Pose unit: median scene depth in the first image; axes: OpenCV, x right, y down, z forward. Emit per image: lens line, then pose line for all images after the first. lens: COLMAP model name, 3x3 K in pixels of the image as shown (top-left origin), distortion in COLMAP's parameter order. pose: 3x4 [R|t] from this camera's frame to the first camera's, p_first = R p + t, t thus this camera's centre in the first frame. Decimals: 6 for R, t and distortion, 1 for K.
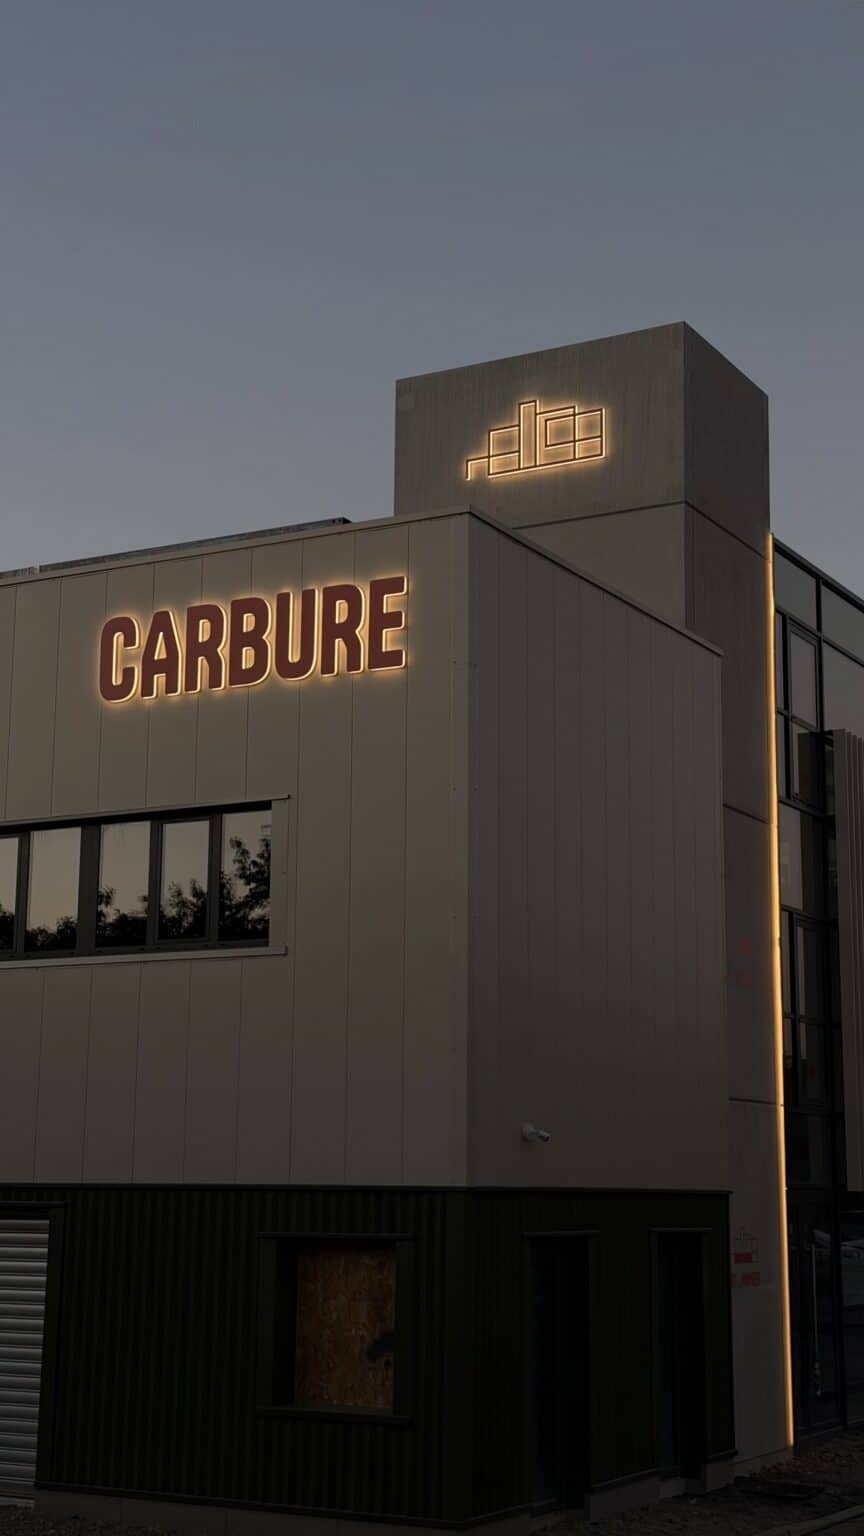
lens RADIAL K [[2127.7, 0, 432.0], [0, 2127.7, 768.0], [0, 0, 1]] dist [0.143898, -0.070838]
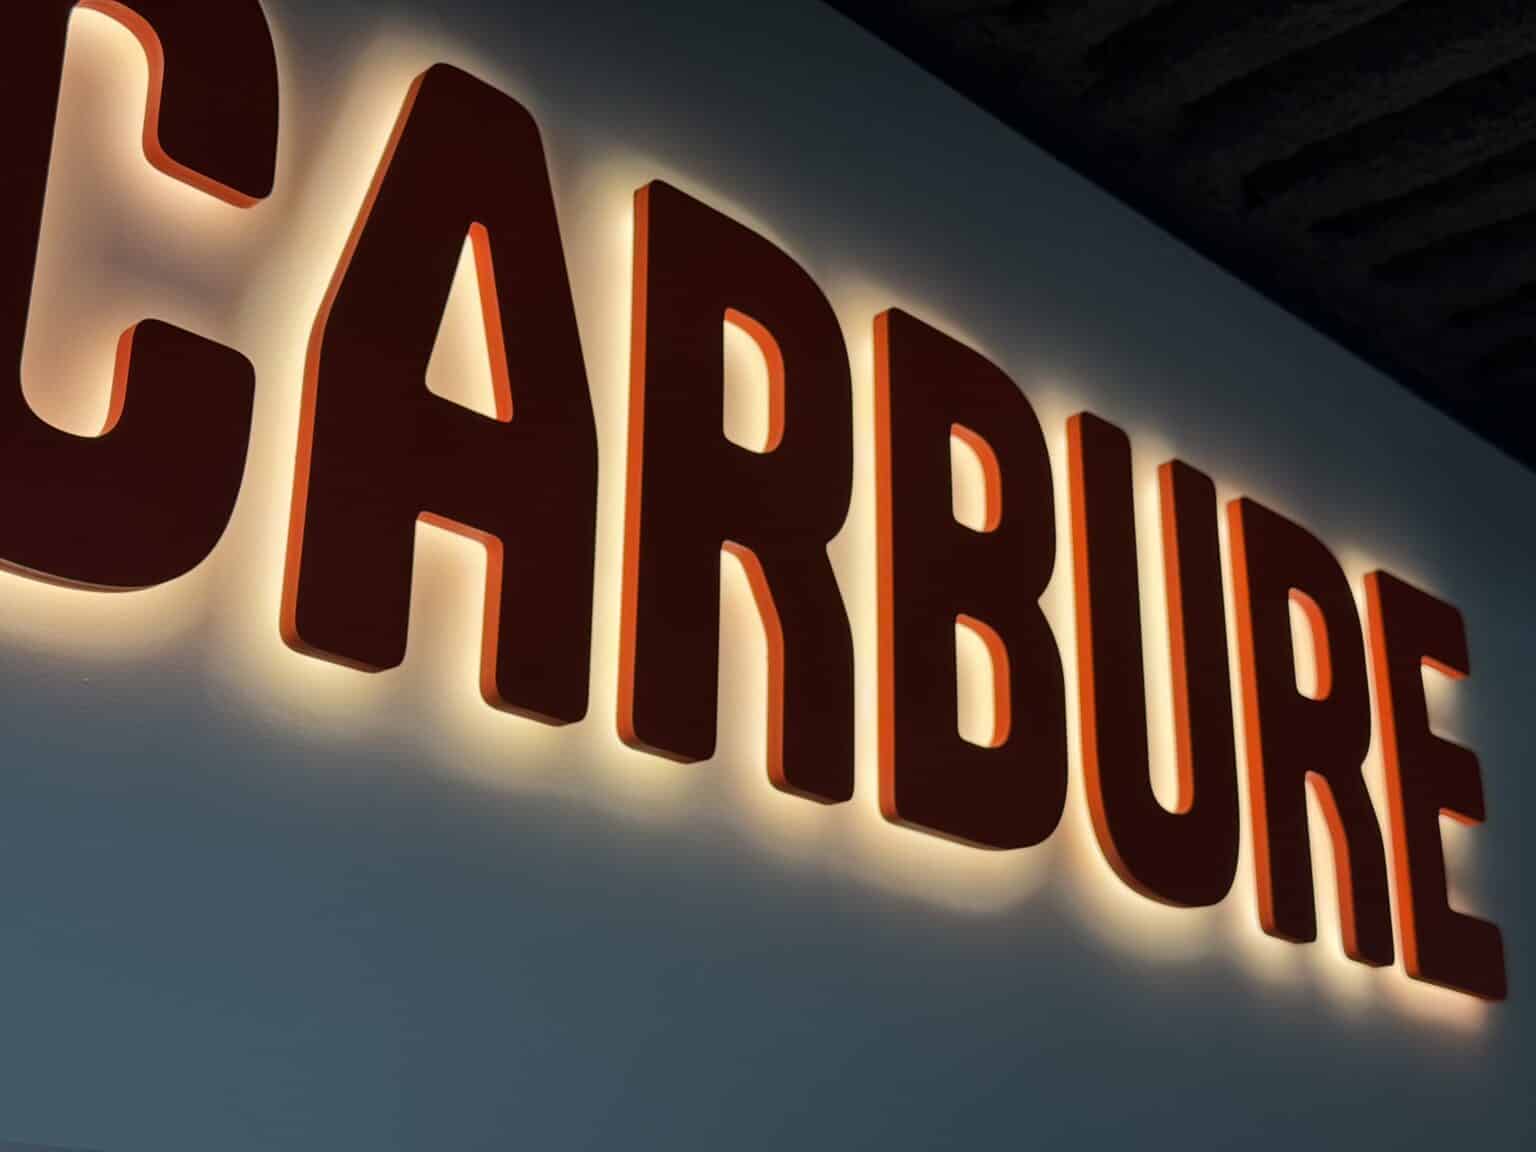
lens RADIAL K [[2116.6, 0, 765.3], [0, 2116.6, 552.9], [0, 0, 1]] dist [0.149573, -0.103935]
pose [[0.247725, 0.349055, 0.903766, -0.238603], [-0.203640, 0.930763, -0.303663, -0.007863], [-0.947187, -0.108817, 0.301655, 0.951141]]
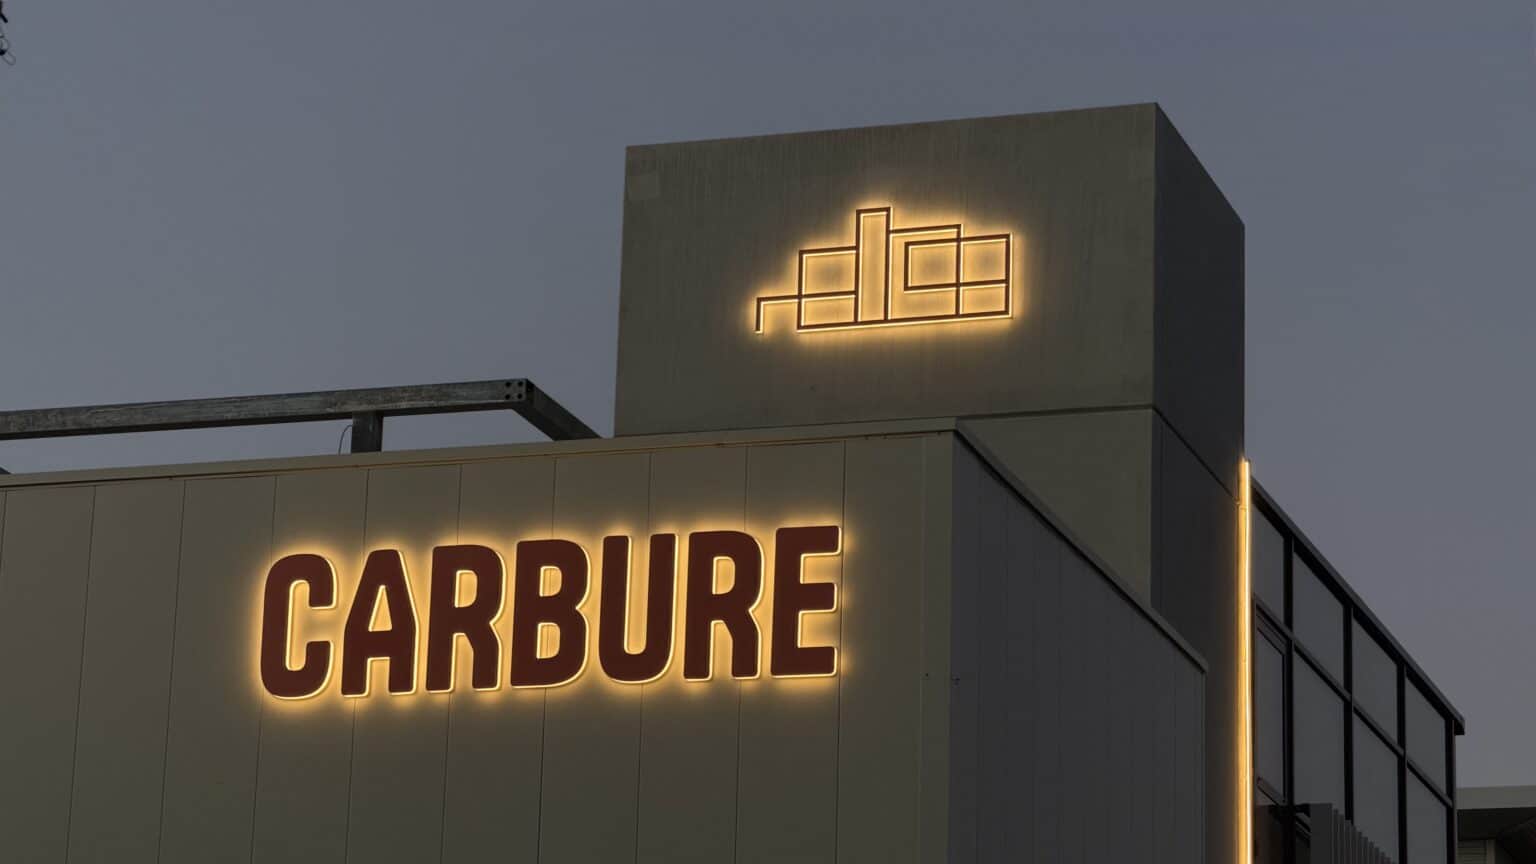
lens RADIAL K [[4580.4, 0, 768.0], [0, 4580.4, 432.0], [0, 0, 1]] dist [0.107111, -0.007570]
pose [[0.981551, 0.071135, 0.177473, -0.252549], [-0.056147, 0.994529, -0.088094, -0.000569], [-0.182768, 0.076504, 0.980175, -0.261427]]
